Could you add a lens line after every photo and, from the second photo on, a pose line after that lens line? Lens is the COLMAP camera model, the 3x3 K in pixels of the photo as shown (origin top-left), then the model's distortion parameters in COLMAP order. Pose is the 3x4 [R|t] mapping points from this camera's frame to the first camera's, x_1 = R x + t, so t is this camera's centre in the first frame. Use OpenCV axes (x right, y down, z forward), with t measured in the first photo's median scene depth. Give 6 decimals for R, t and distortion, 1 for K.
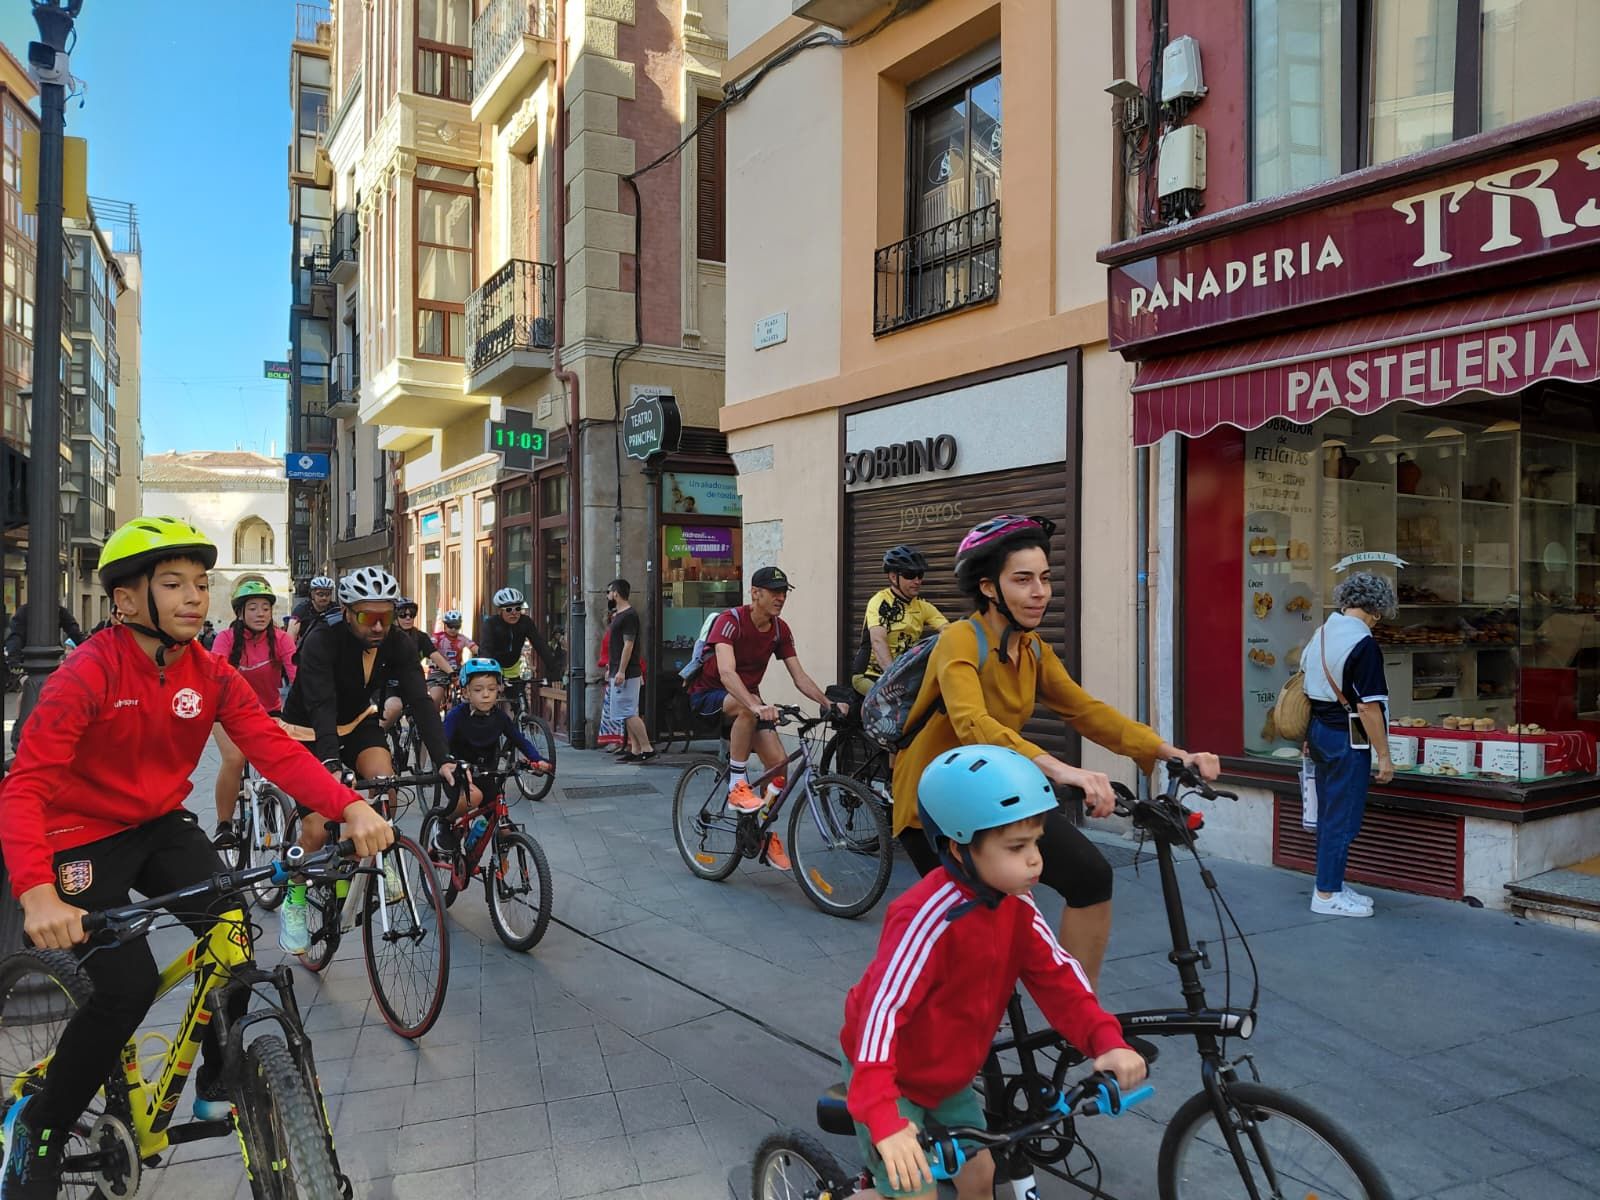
lens RADIAL K [[1259.3, 0, 741.9], [0, 1259.3, 597.4], [0, 0, 1]] dist [0.017679, -0.020917]
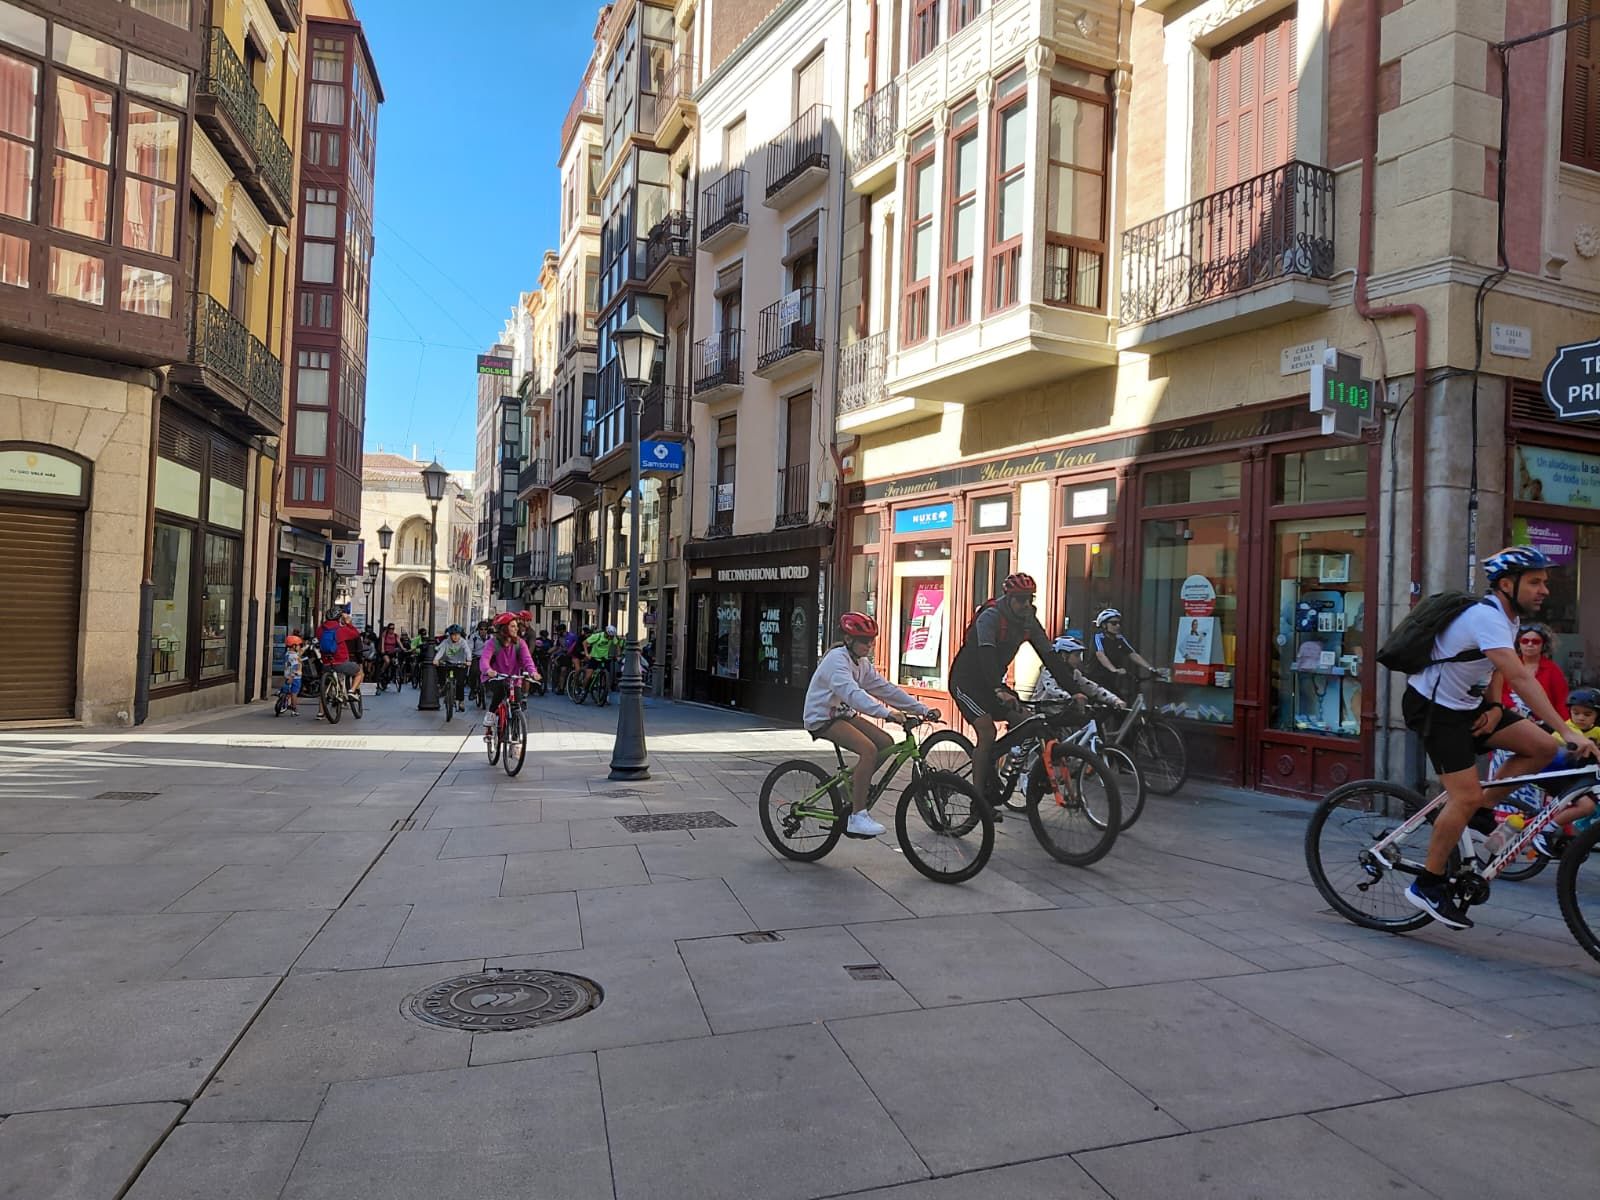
lens RADIAL K [[1268.4, 0, 801.6], [0, 1268.4, 581.6], [0, 0, 1]] dist [0.145888, -0.248485]
pose [[0.998647, 0.029206, -0.043029, -0.454601], [-0.030403, 0.999161, -0.027437, 0.014670], [0.042191, 0.028708, 0.998697, 0.230937]]
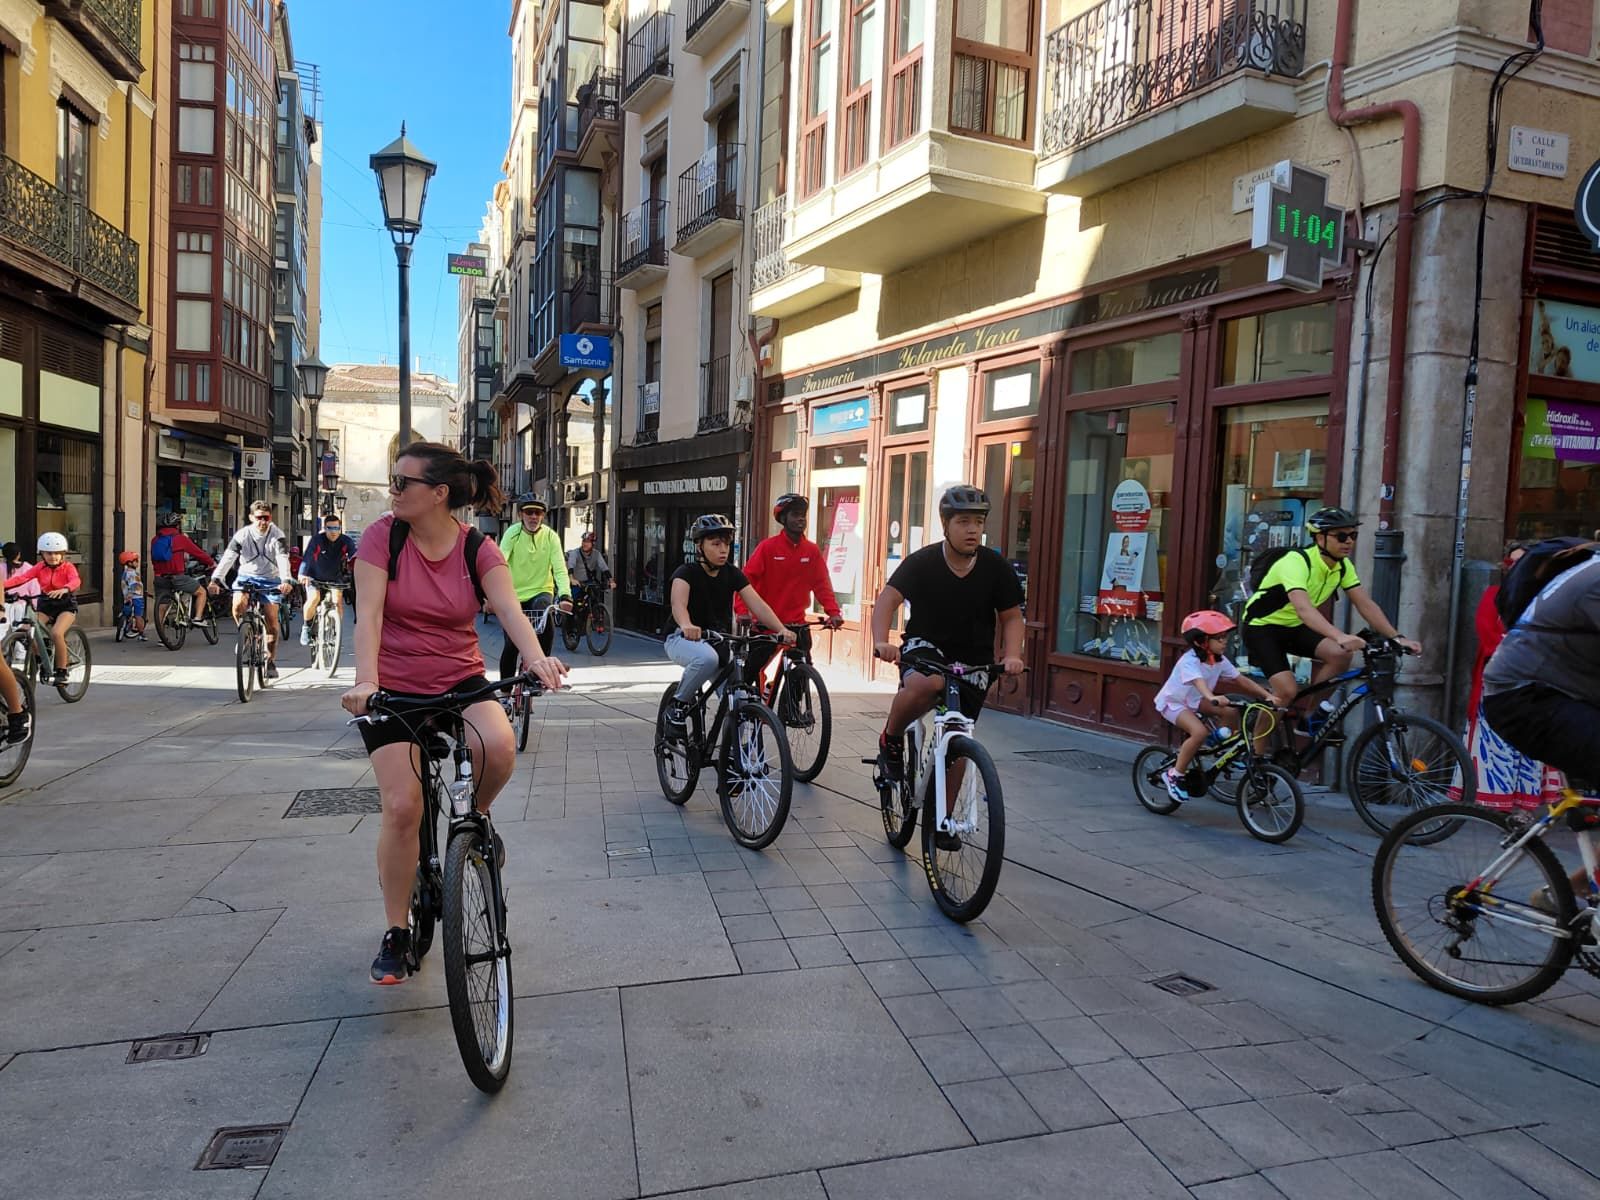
lens RADIAL K [[1279.9, 0, 787.8], [0, 1279.9, 612.3], [0, 0, 1]] dist [0.115163, -0.179614]
pose [[0.996300, 0.038453, -0.076860, -0.344289], [-0.033886, 0.997632, 0.059855, 0.013878], [0.078979, -0.057029, 0.995244, 0.412025]]
